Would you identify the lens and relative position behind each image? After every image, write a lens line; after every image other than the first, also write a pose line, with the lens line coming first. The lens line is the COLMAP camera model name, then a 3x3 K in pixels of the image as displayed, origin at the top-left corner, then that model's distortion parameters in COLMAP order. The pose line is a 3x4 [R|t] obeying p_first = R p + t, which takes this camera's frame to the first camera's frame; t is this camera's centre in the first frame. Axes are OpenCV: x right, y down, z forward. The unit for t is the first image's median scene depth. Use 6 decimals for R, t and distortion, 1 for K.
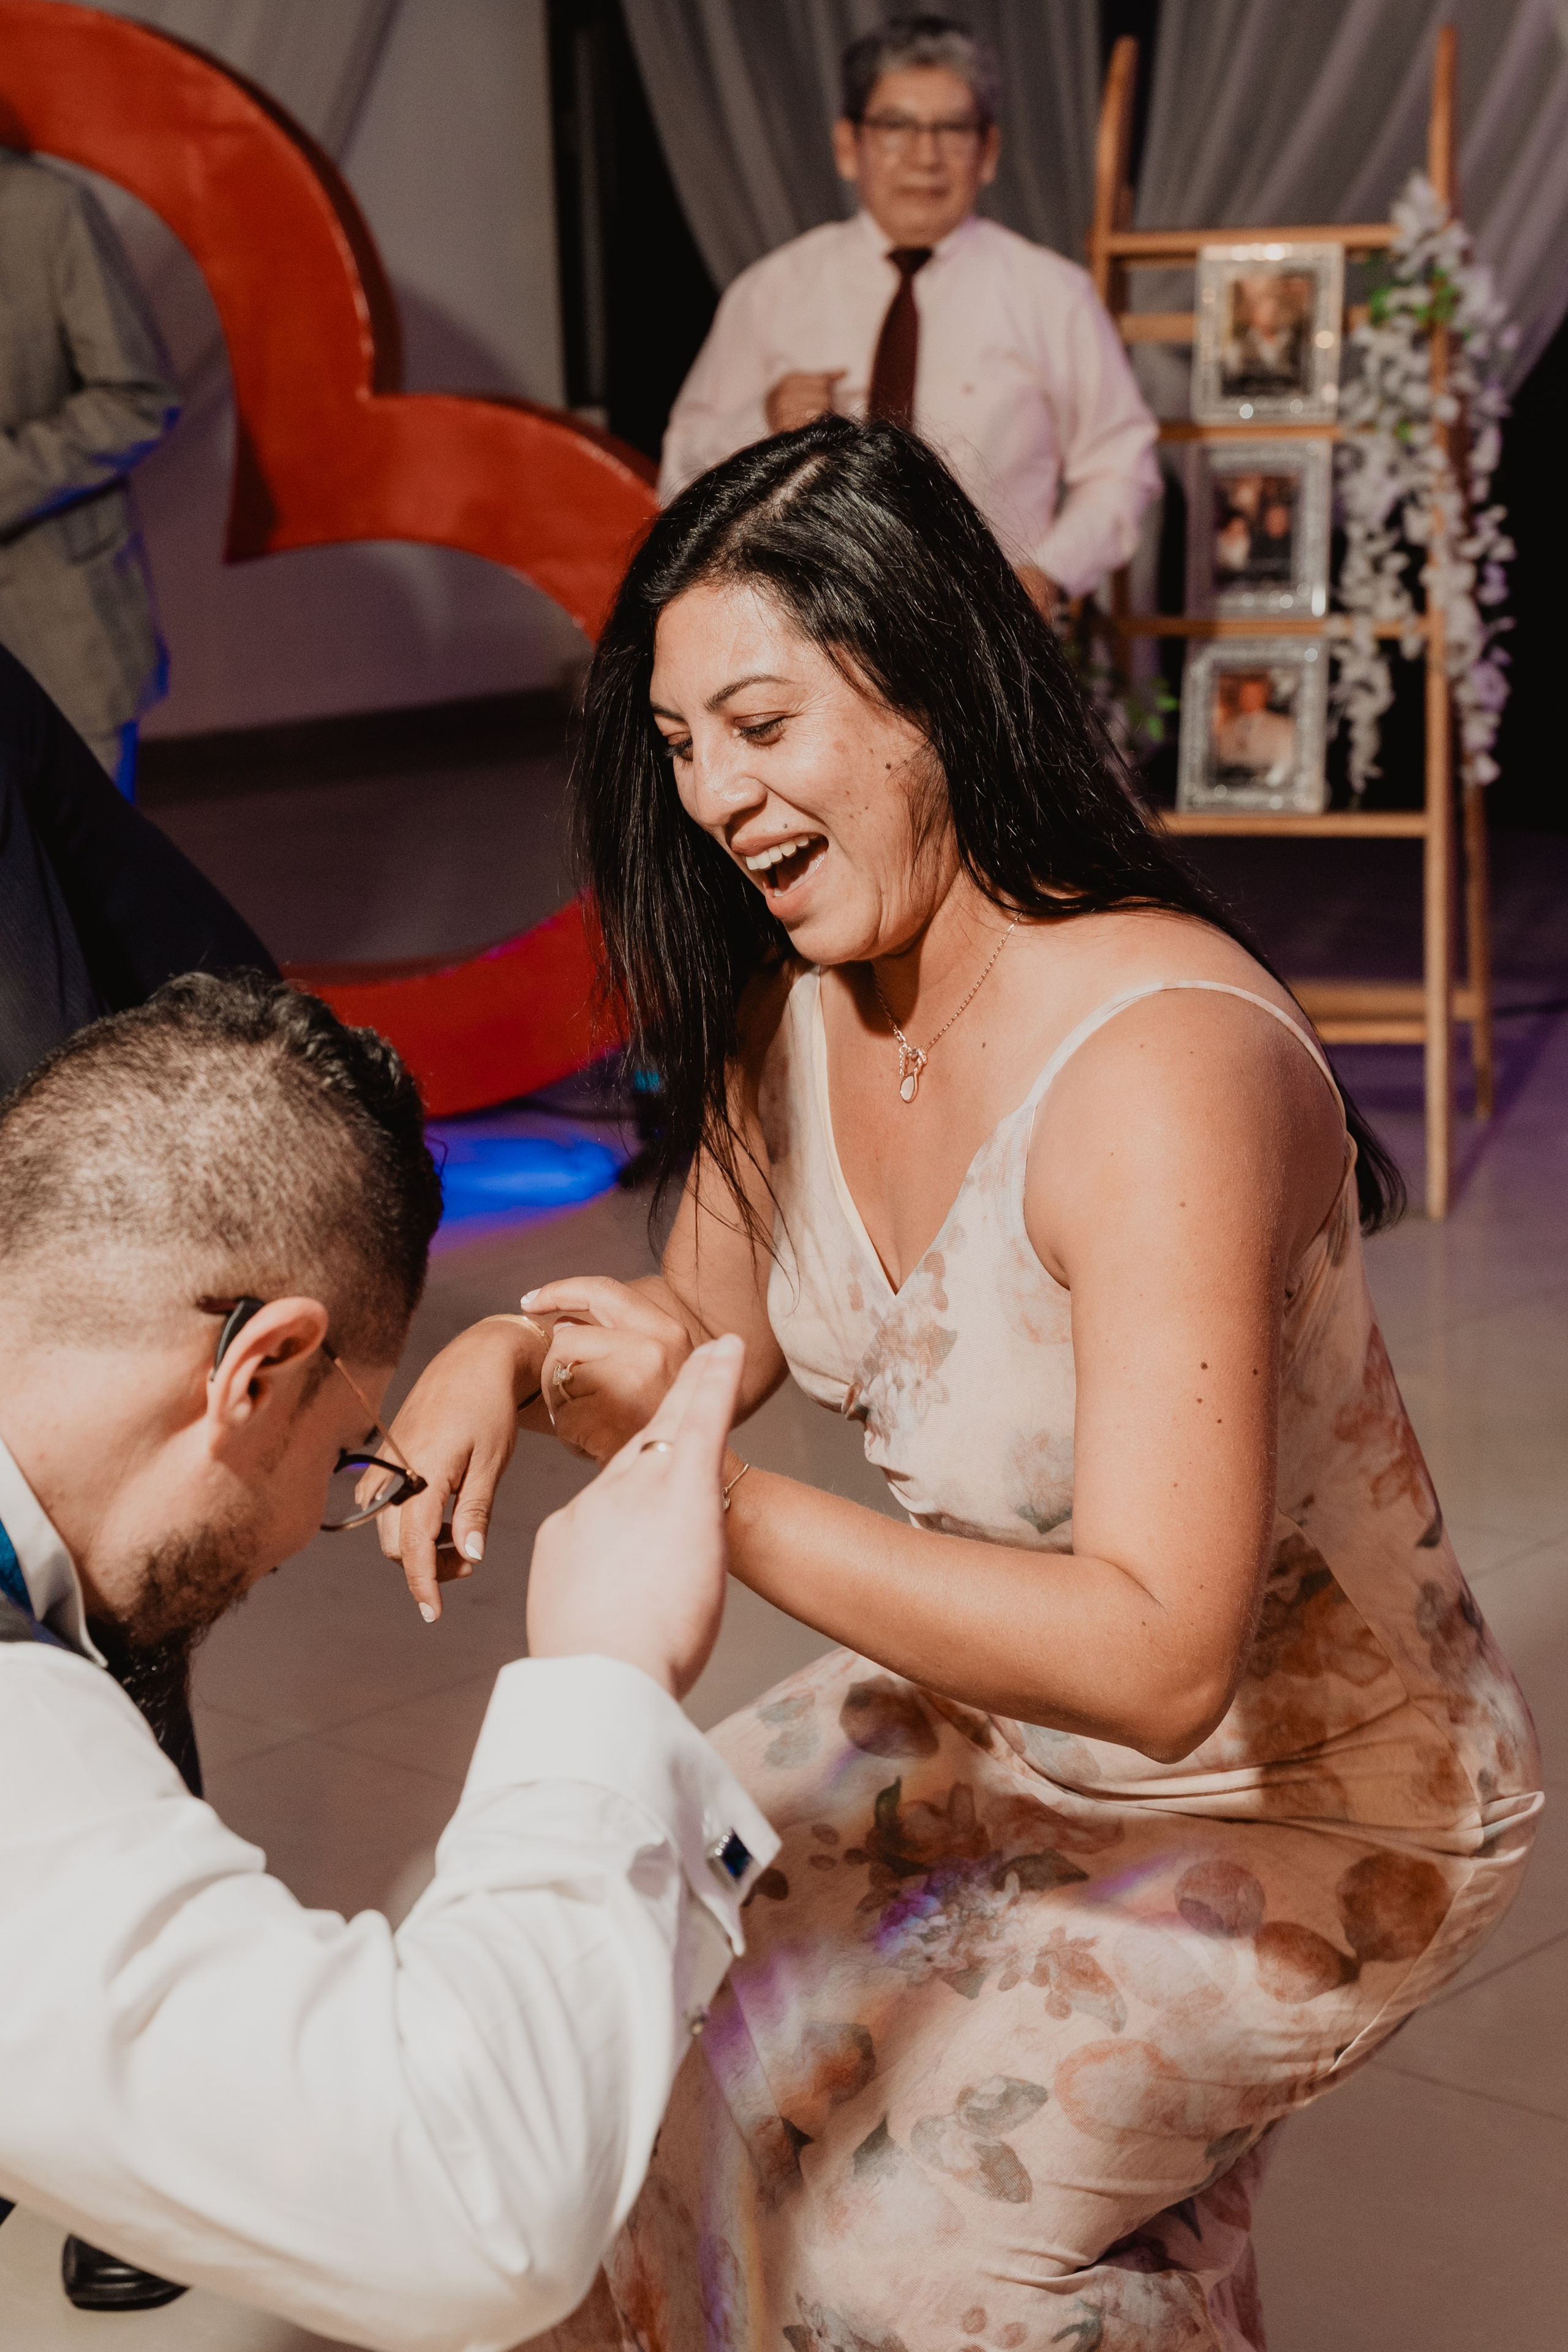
lens RADIAL K [[4426.1, 0, 785.3], [0, 4426.1, 1167.6], [0, 0, 1]] dist [-0.048226, 0.000000]
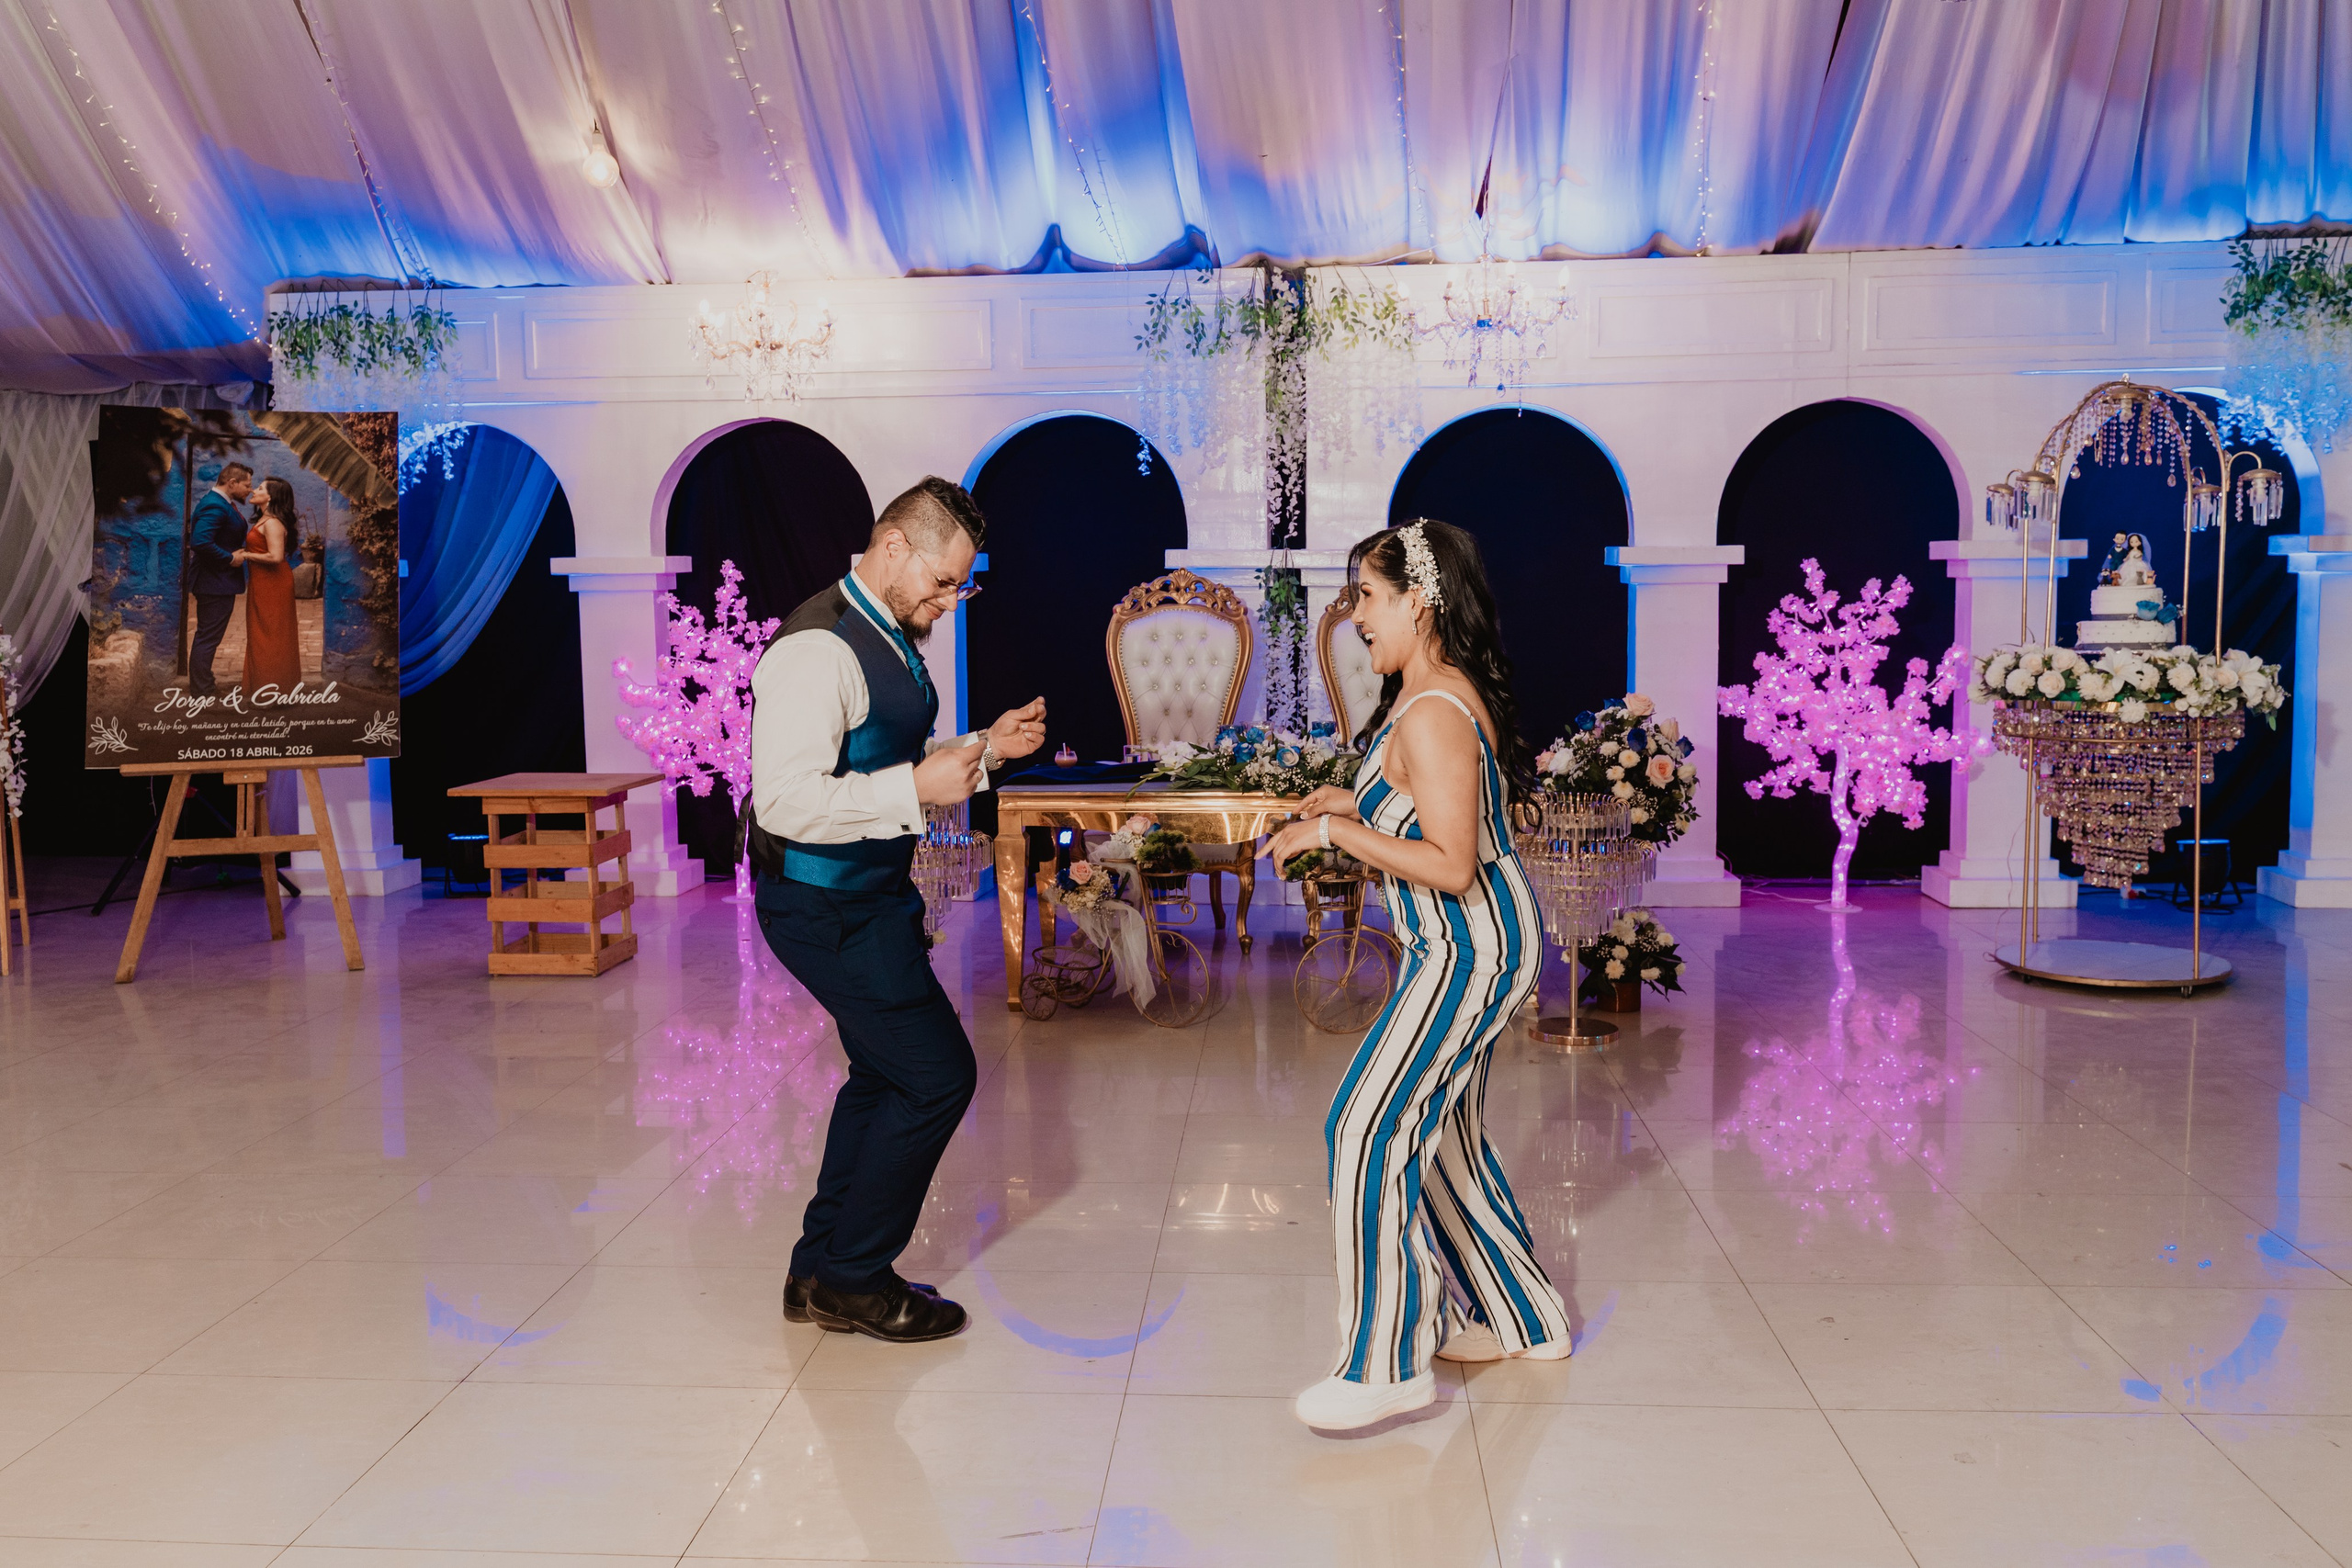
lens RADIAL K [[1919.7, 0, 1181.6], [0, 1919.7, 743.1], [0, 0, 1]] dist [-0.008755, 0.021276]
pose [[0.773392, -0.024037, 0.633472, -0.038738], [0.115293, 0.987949, -0.103270, 0.075935], [-0.623355, 0.152903, 0.766843, -0.389844]]
